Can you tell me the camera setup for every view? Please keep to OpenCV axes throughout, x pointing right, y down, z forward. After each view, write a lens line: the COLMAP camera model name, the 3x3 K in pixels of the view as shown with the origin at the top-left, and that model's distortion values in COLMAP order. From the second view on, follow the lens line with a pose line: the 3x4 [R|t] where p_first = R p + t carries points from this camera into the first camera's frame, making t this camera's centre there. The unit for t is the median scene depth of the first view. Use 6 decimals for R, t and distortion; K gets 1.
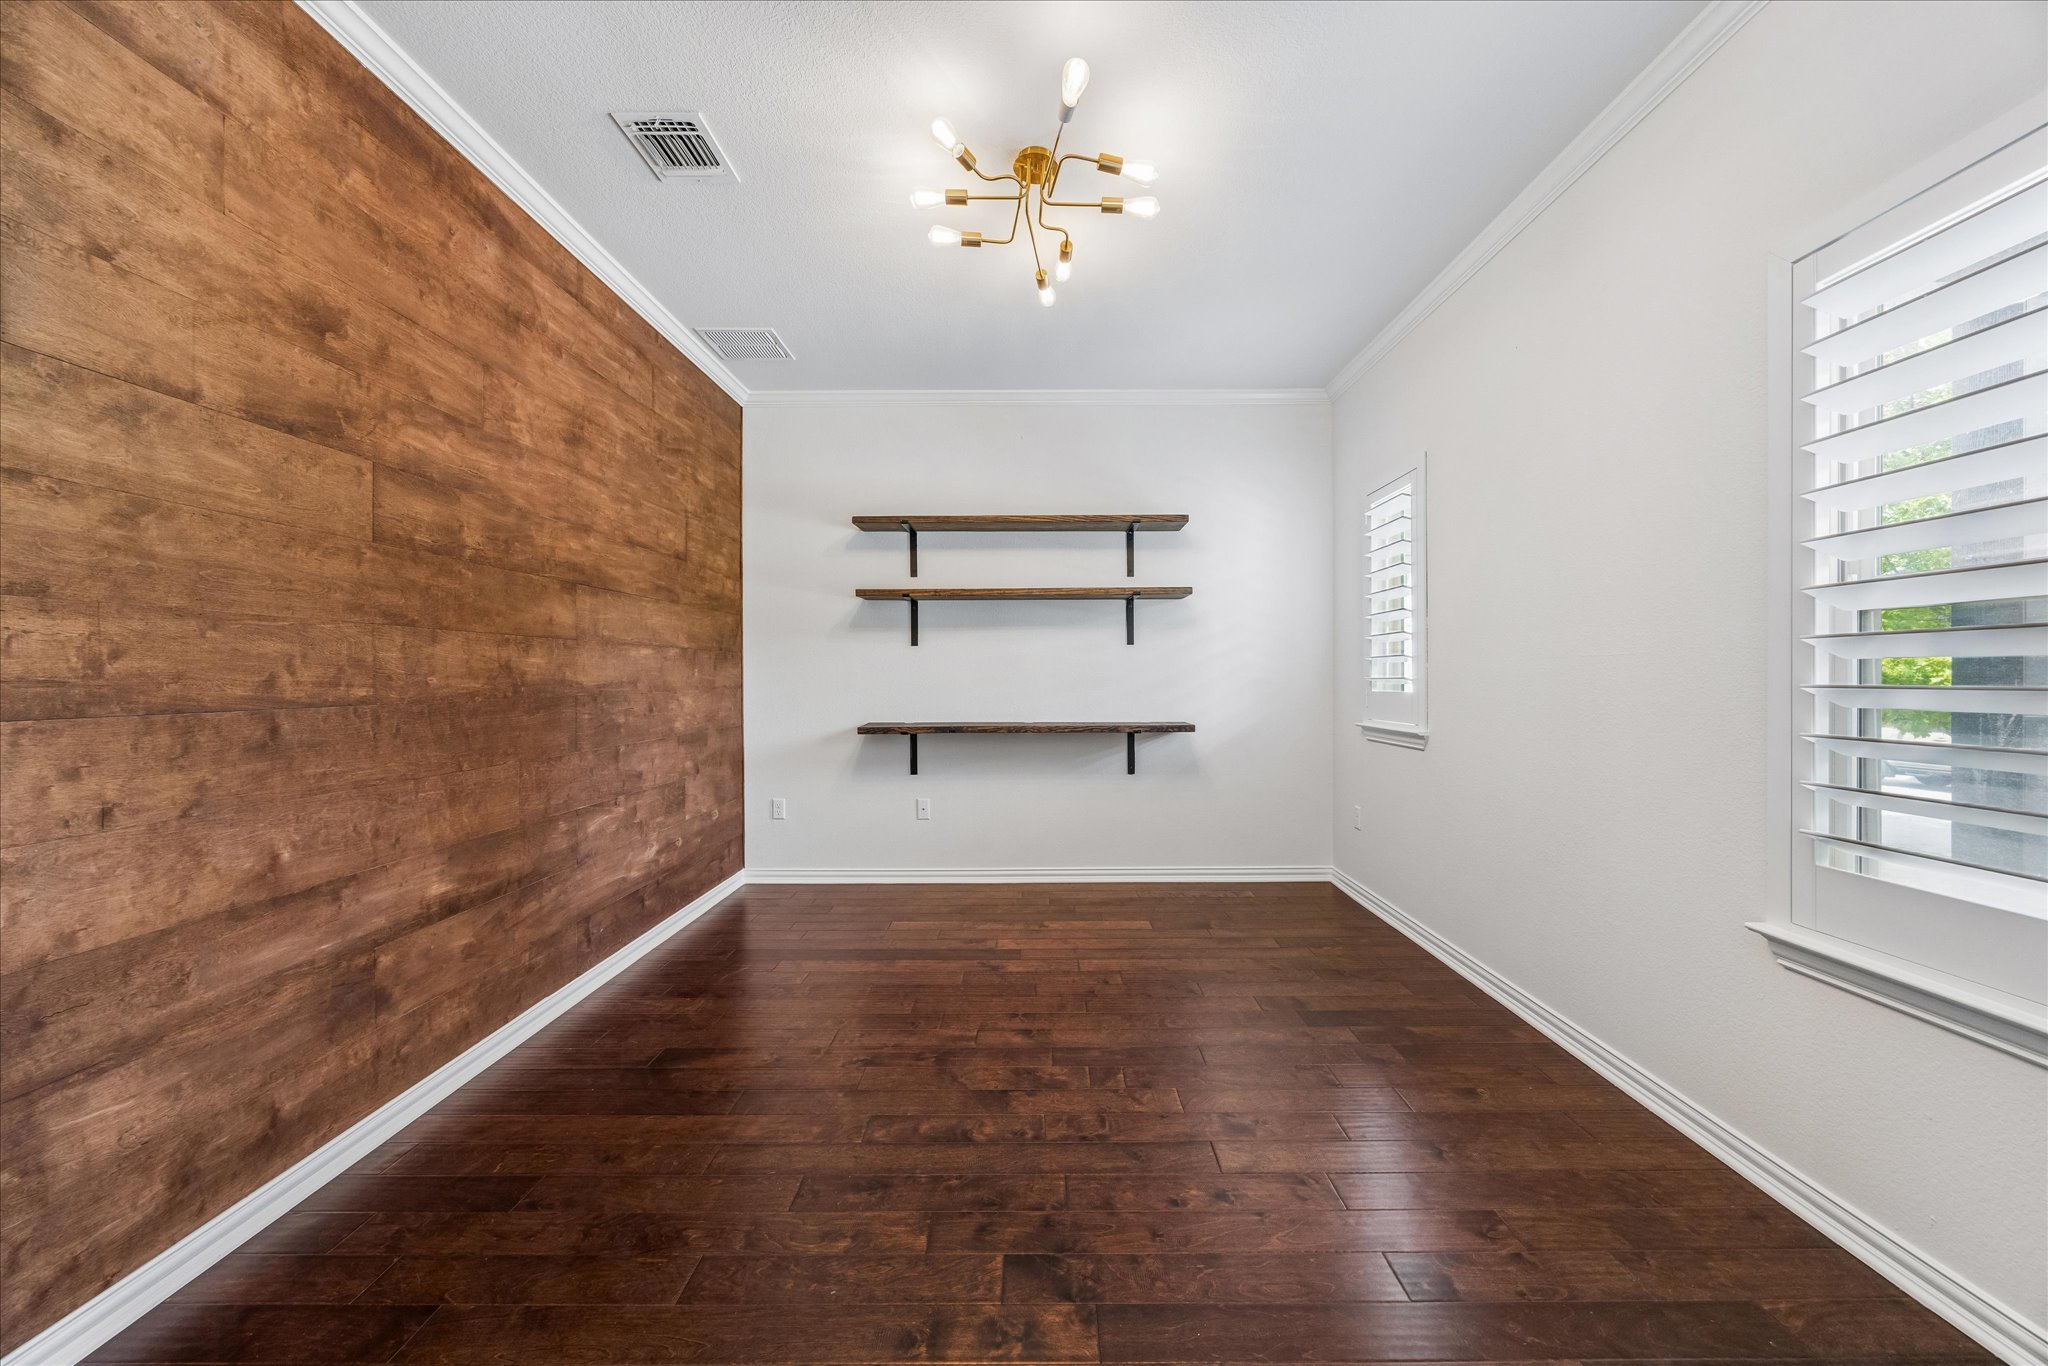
lens RADIAL K [[807.9, 0, 1045.0], [0, 807.9, 680.9], [0, 0, 1]] dist [0.001658, -0.000182]
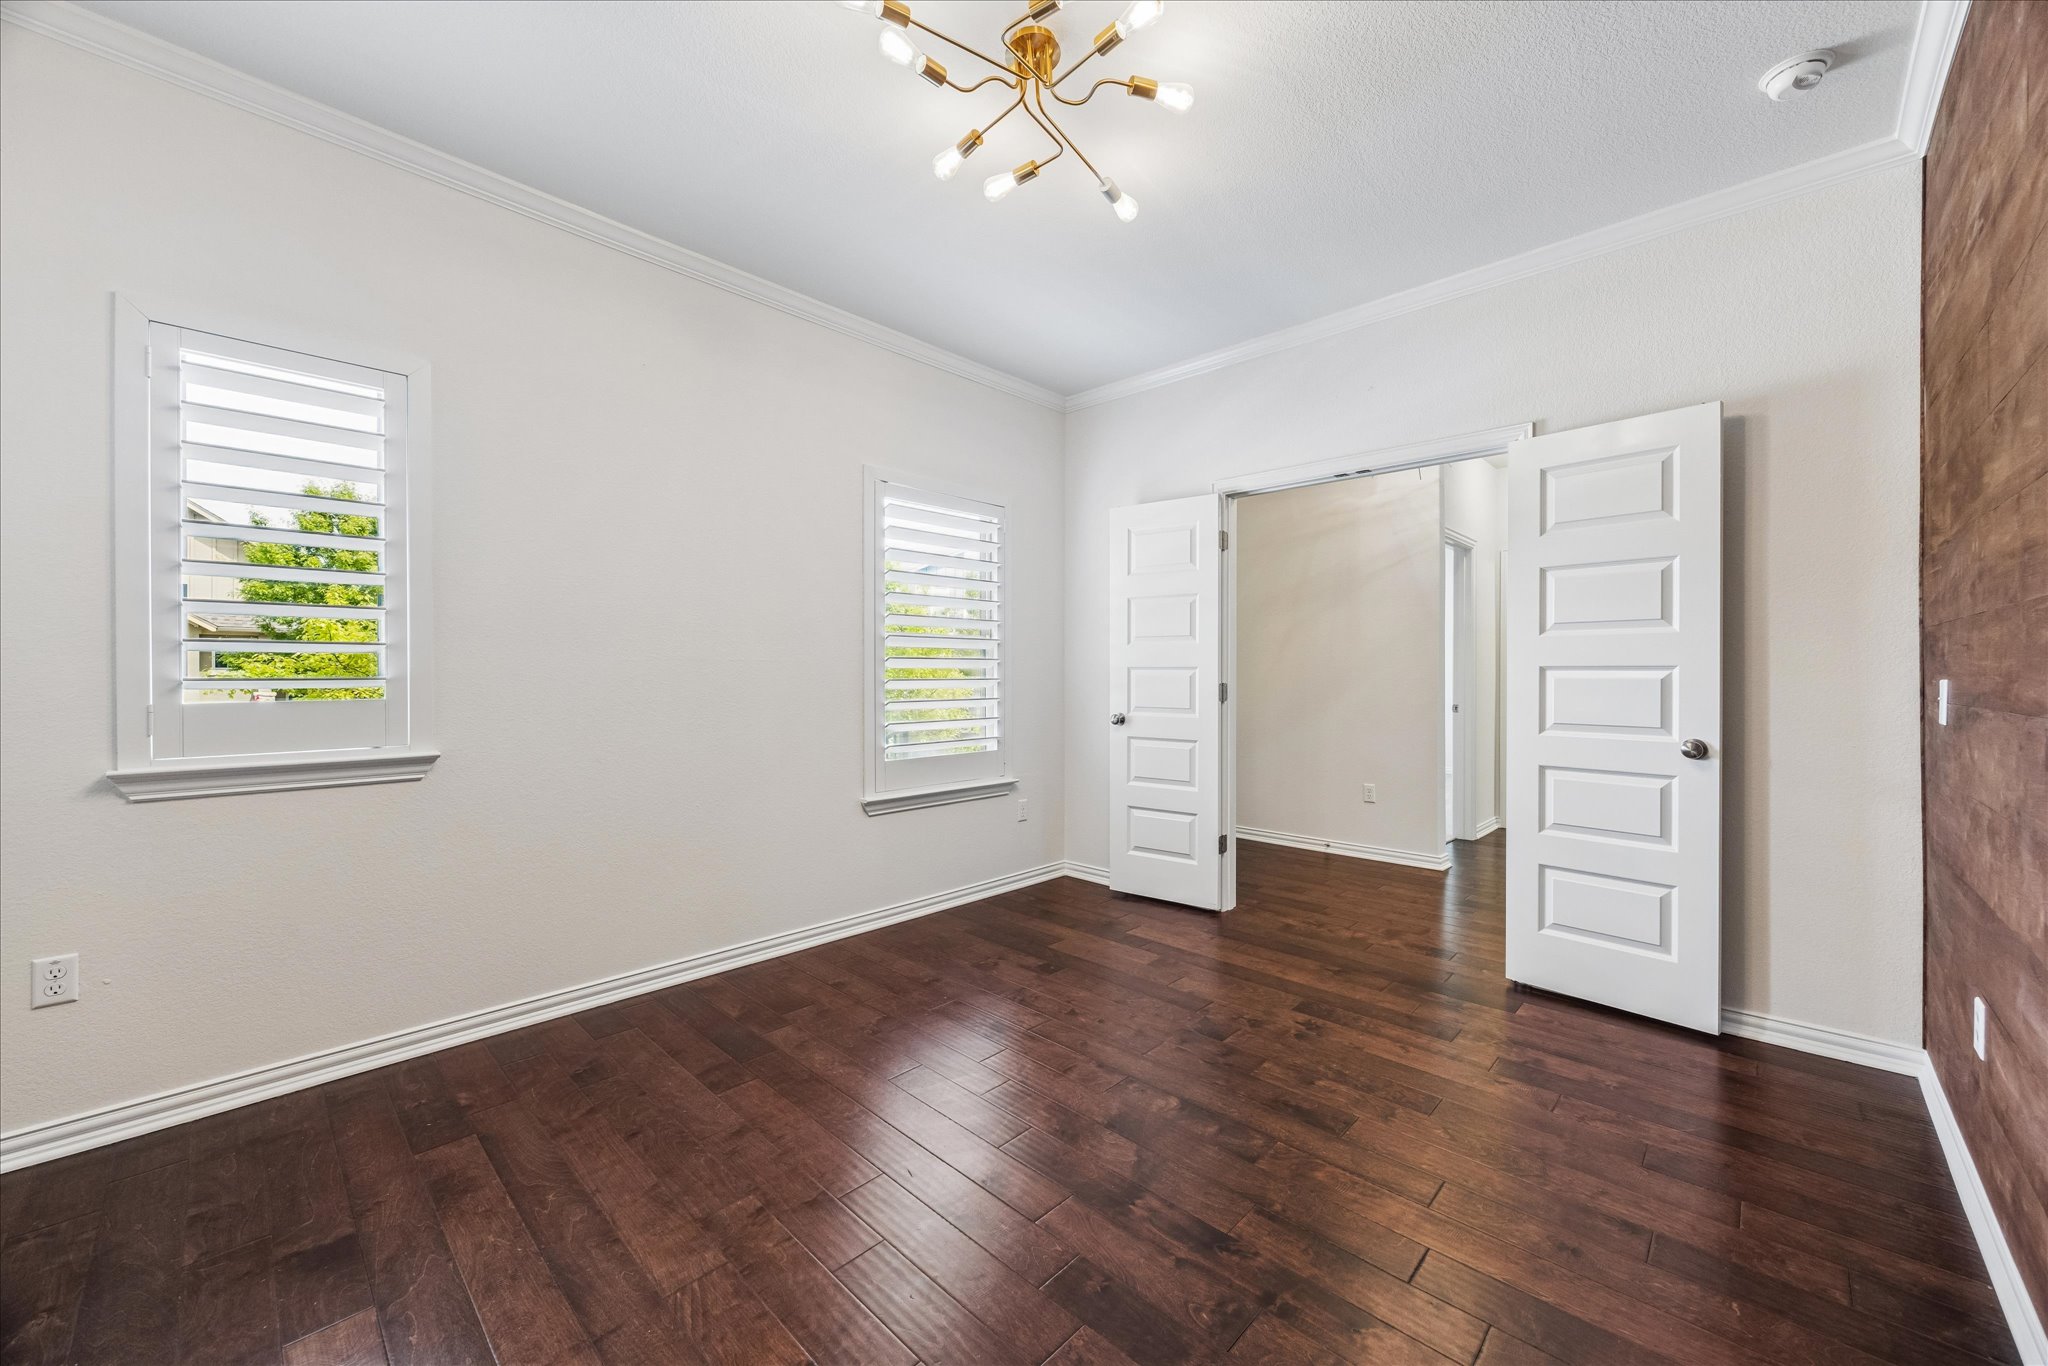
lens RADIAL K [[780.3, 0, 1043.6], [0, 780.3, 676.3], [0, 0, 1]] dist [-0.000370, -0.000010]
pose [[-0.735672, 0.003365, 0.677329, -0.648328], [0.008295, 0.999957, 0.004041, -0.004792], [-0.677287, 0.008591, -0.735669, 1.846178]]
